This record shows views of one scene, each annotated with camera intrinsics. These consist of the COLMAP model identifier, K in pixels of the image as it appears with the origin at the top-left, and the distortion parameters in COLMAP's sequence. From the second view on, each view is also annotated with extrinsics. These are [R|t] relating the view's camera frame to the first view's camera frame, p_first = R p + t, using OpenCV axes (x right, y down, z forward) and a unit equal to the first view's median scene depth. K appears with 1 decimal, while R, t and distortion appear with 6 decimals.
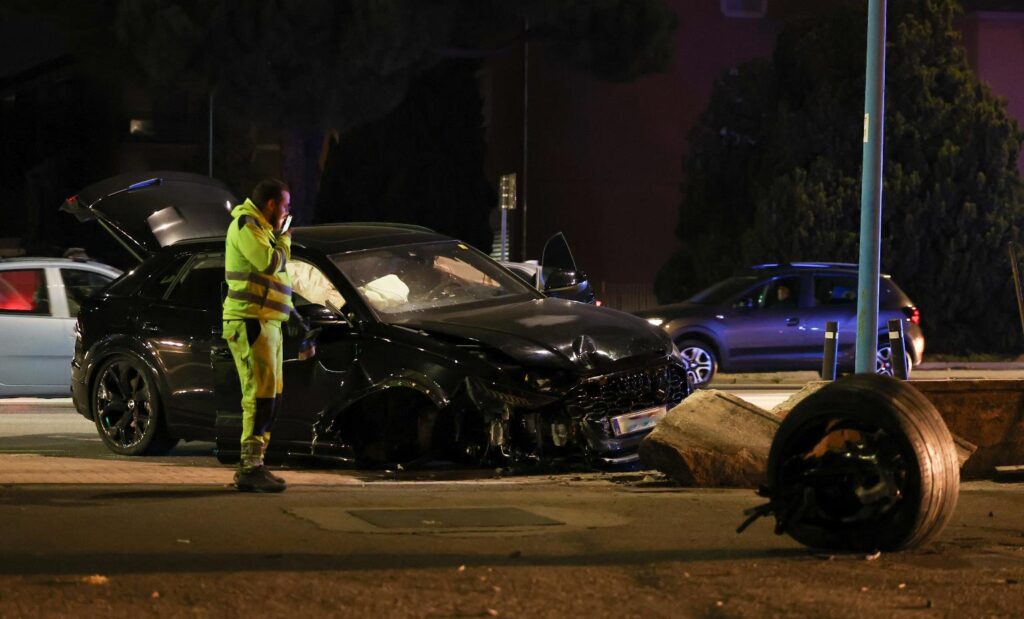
lens RADIAL K [[2403.5, 0, 512.0], [0, 2403.5, 309.5], [0, 0, 1]] dist [-0.152635, -0.239482]
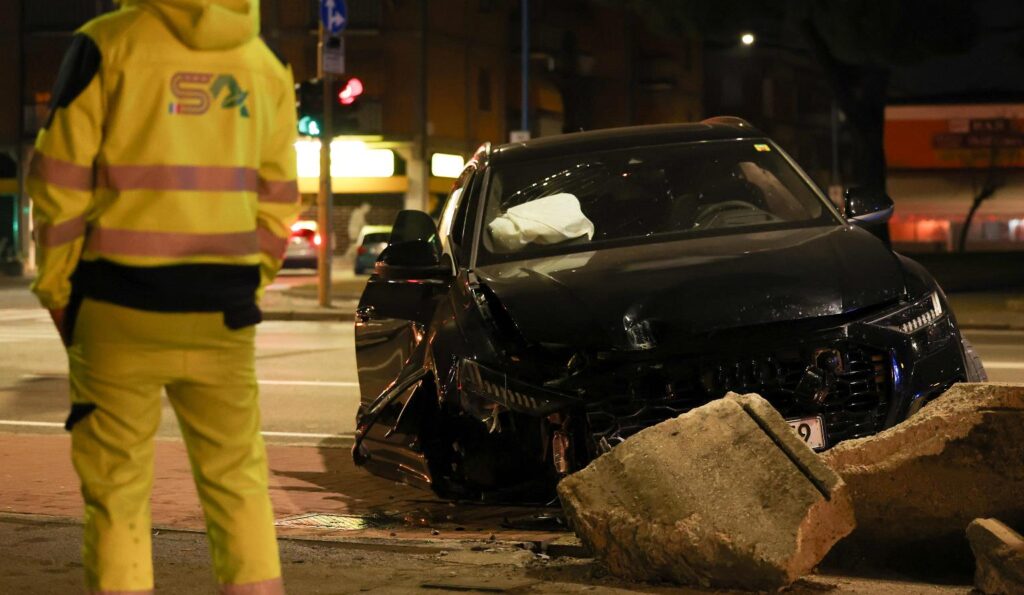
lens RADIAL K [[2246.0, 0, 512.0], [0, 2246.0, 297.5], [0, 0, 1]] dist [-0.134512, -0.439780]
pose [[0.757625, 0.003851, -0.652678, 0.357152], [0.009177, 0.999821, 0.016552, 0.003560], [0.652625, -0.018530, 0.757454, 0.582504]]
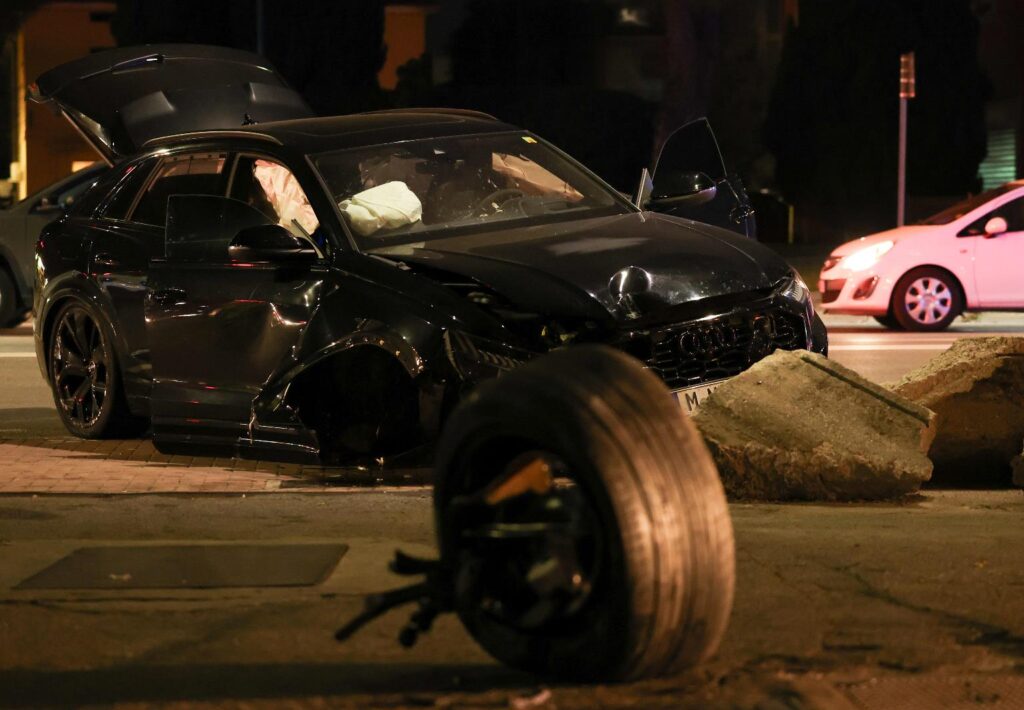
lens RADIAL K [[2793.3, 0, 512.0], [0, 2793.3, 355.0], [0, 0, 1]] dist [-0.027881, 0.157551]
pose [[0.978773, -0.001638, -0.204940, 0.159317], [0.010888, 0.998972, 0.044012, 0.000471], [0.204657, -0.045309, 0.977784, 0.237144]]
